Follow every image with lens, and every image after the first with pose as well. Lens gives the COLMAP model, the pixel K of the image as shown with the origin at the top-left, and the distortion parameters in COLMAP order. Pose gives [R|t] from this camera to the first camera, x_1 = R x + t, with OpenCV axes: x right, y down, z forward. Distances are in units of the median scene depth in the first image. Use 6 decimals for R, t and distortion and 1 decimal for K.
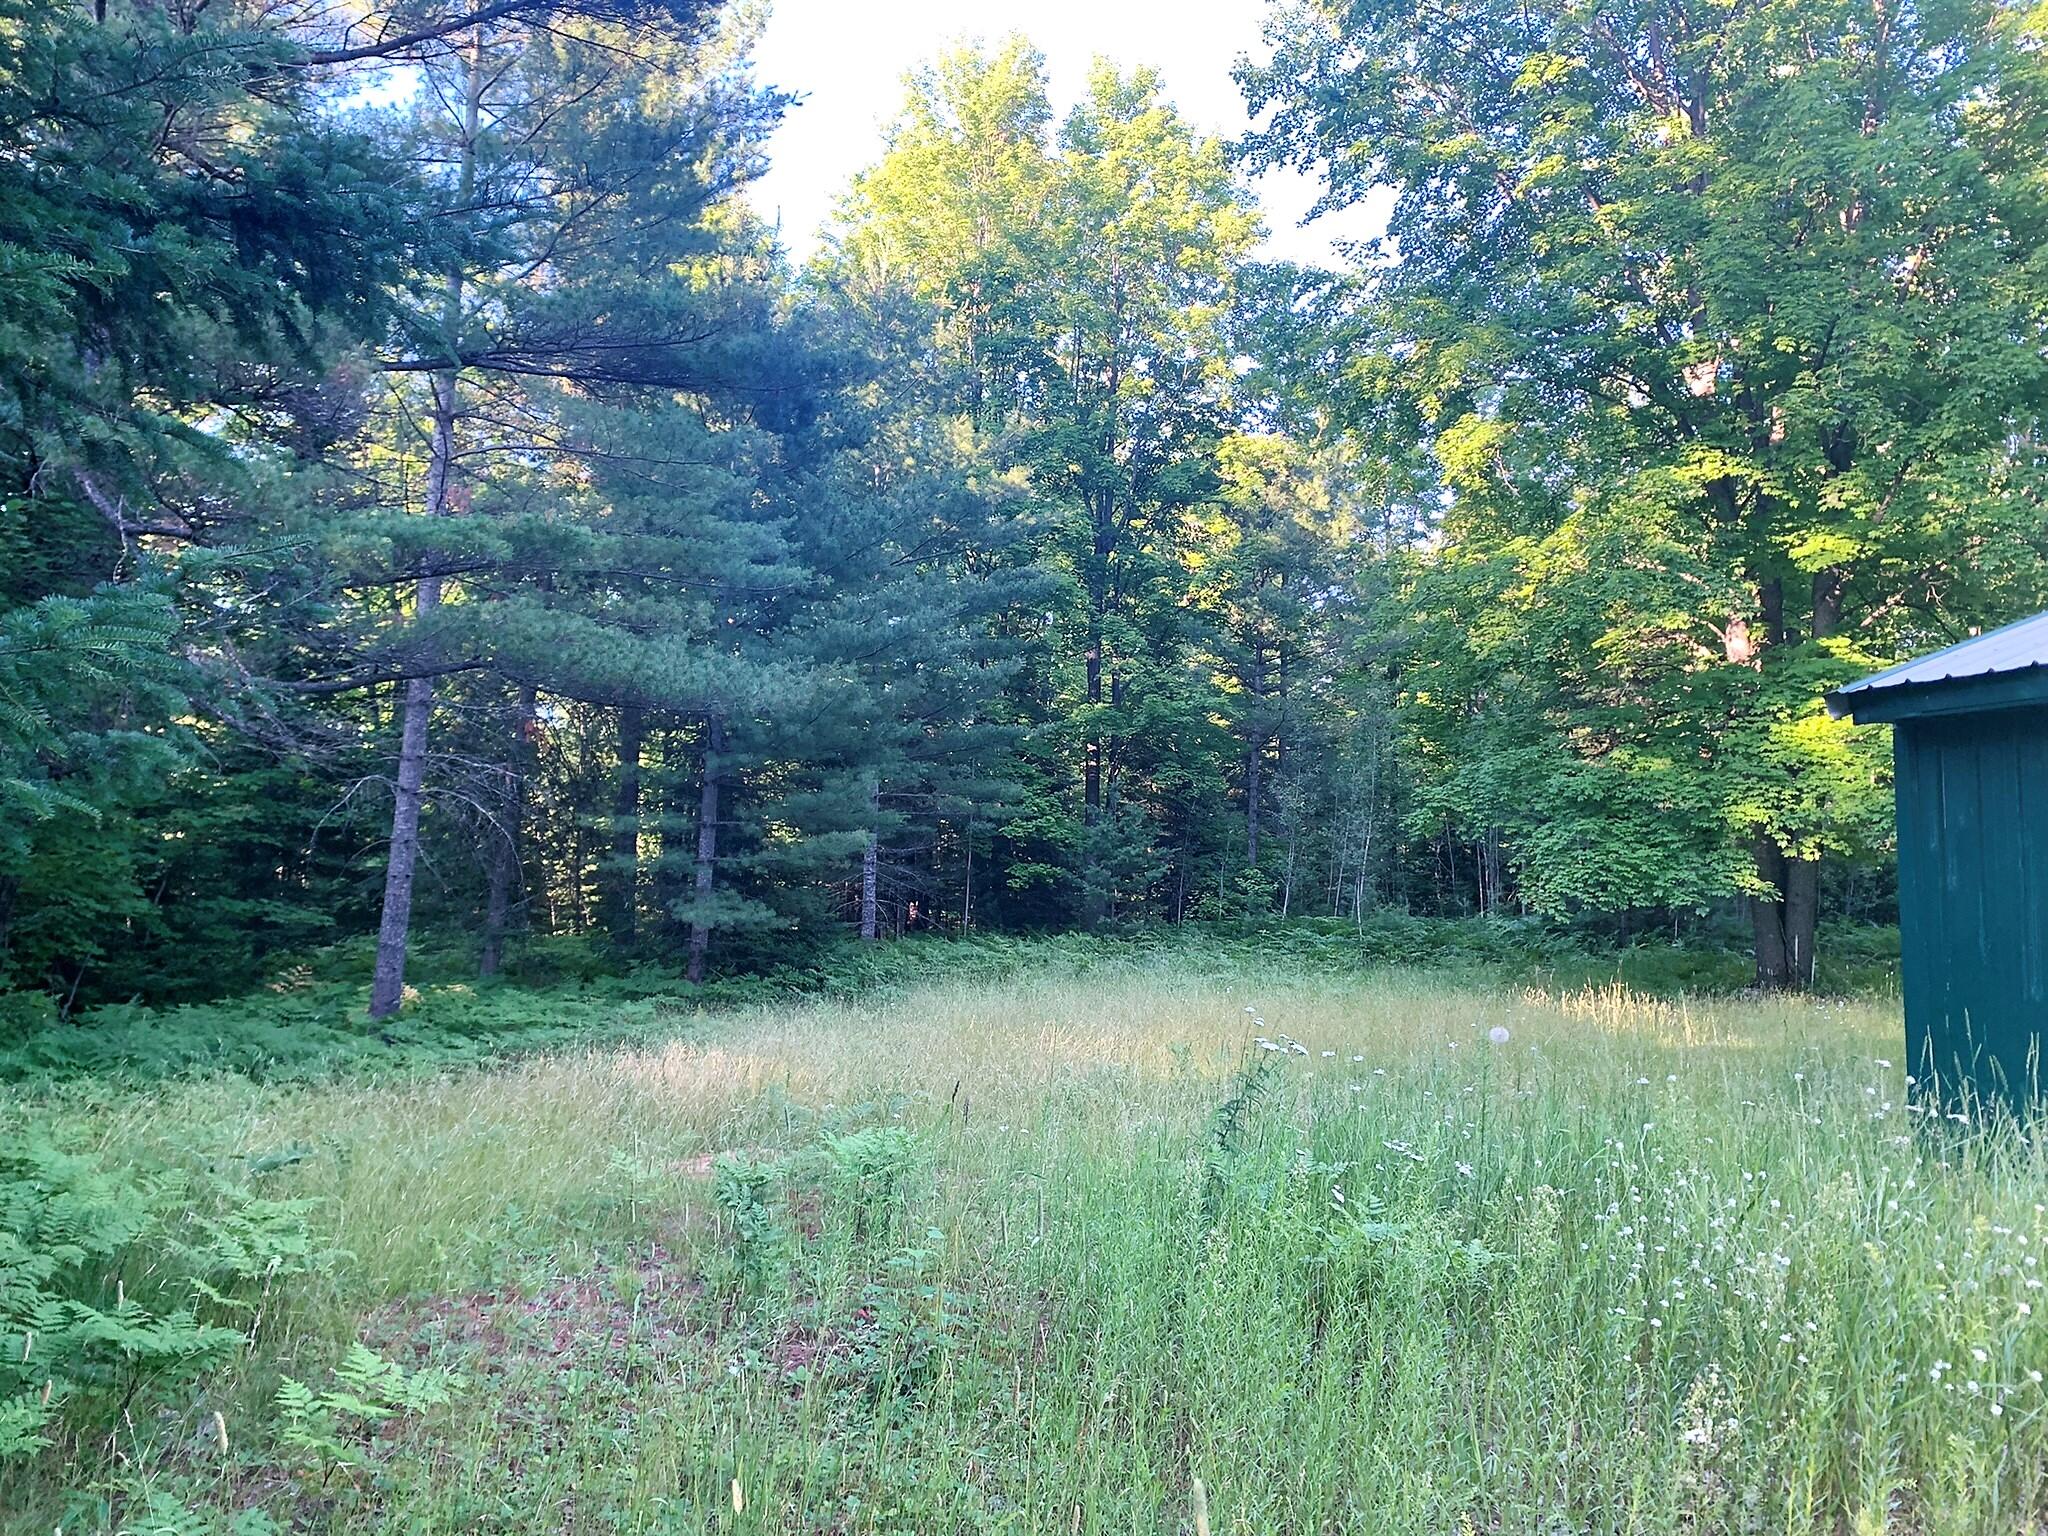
lens RADIAL K [[1567.5, 0, 1024.6], [0, 1567.5, 748.4], [0, 0, 1]] dist [0.006791, 0.006315]
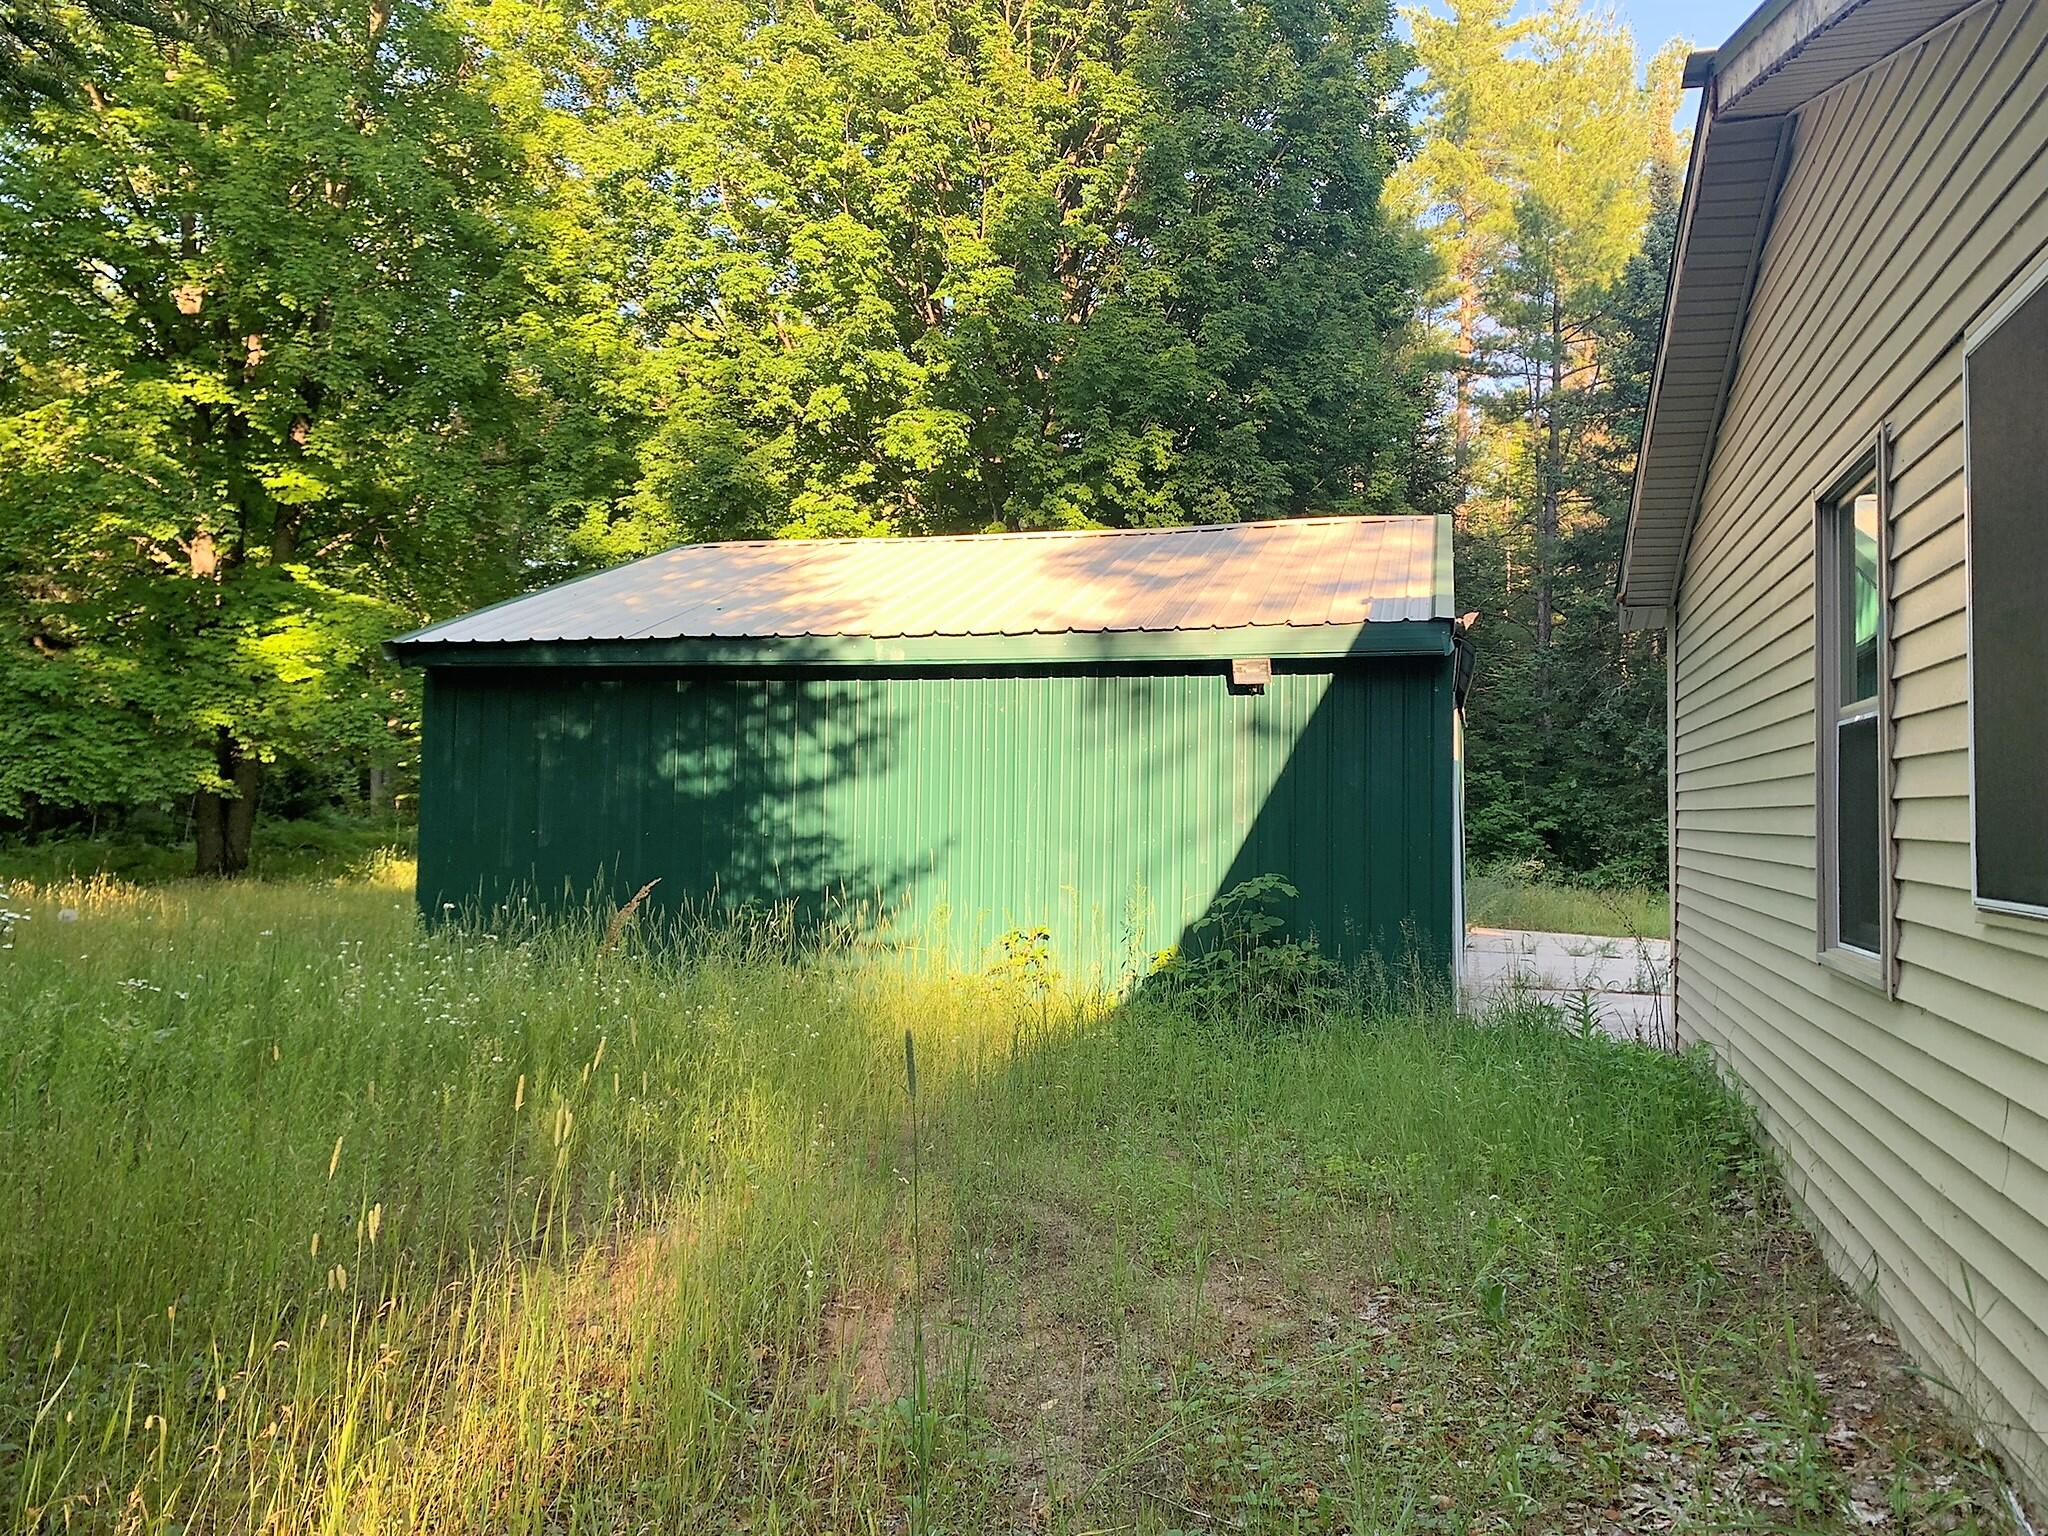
lens RADIAL K [[1567.5, 0, 1023.2], [0, 1567.5, 759.8], [0, 0, 1]] dist [0.006791, 0.006315]
pose [[0.576998, 0.031443, 0.816140, -0.101901], [-0.089951, 0.995626, 0.025236, -0.007229], [-0.811777, -0.087974, 0.577302, -0.085113]]
